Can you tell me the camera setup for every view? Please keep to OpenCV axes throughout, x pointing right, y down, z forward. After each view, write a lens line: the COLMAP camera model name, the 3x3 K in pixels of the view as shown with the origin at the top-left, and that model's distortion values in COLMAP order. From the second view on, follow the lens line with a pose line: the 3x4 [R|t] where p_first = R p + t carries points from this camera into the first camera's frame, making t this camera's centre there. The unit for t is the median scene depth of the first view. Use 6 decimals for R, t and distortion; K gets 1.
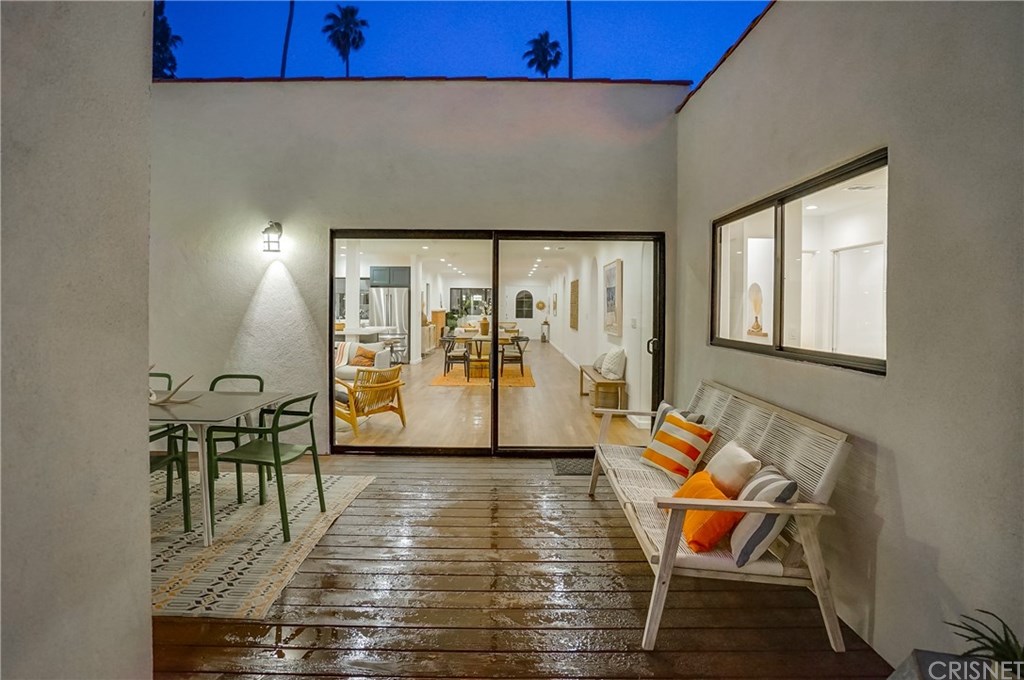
lens RADIAL K [[495.7, 0, 512.0], [0, 495.7, 340.0], [0, 0, 1]] dist [-0.037606, 0.000110]
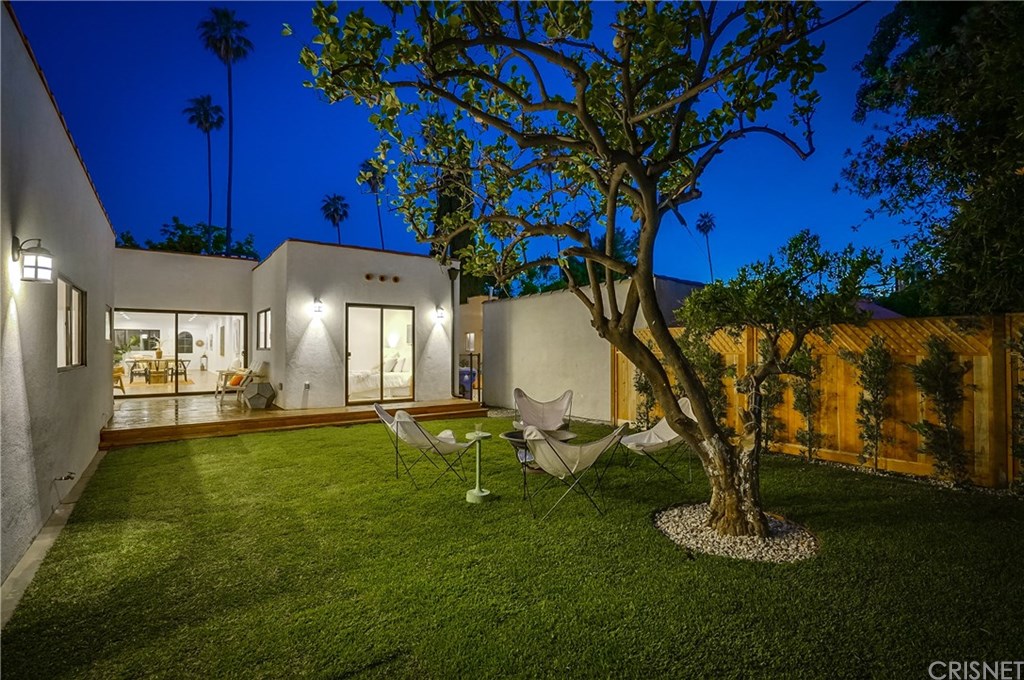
lens RADIAL K [[478.6, 0, 498.6], [0, 478.6, 342.1], [0, 0, 1]] dist [-0.028079, 0.000495]
pose [[0.815695, 0.001166, 0.578481, -0.025284], [0.045067, 0.996831, -0.065557, 0.052947], [-0.576724, 0.079545, 0.813057, -0.554560]]
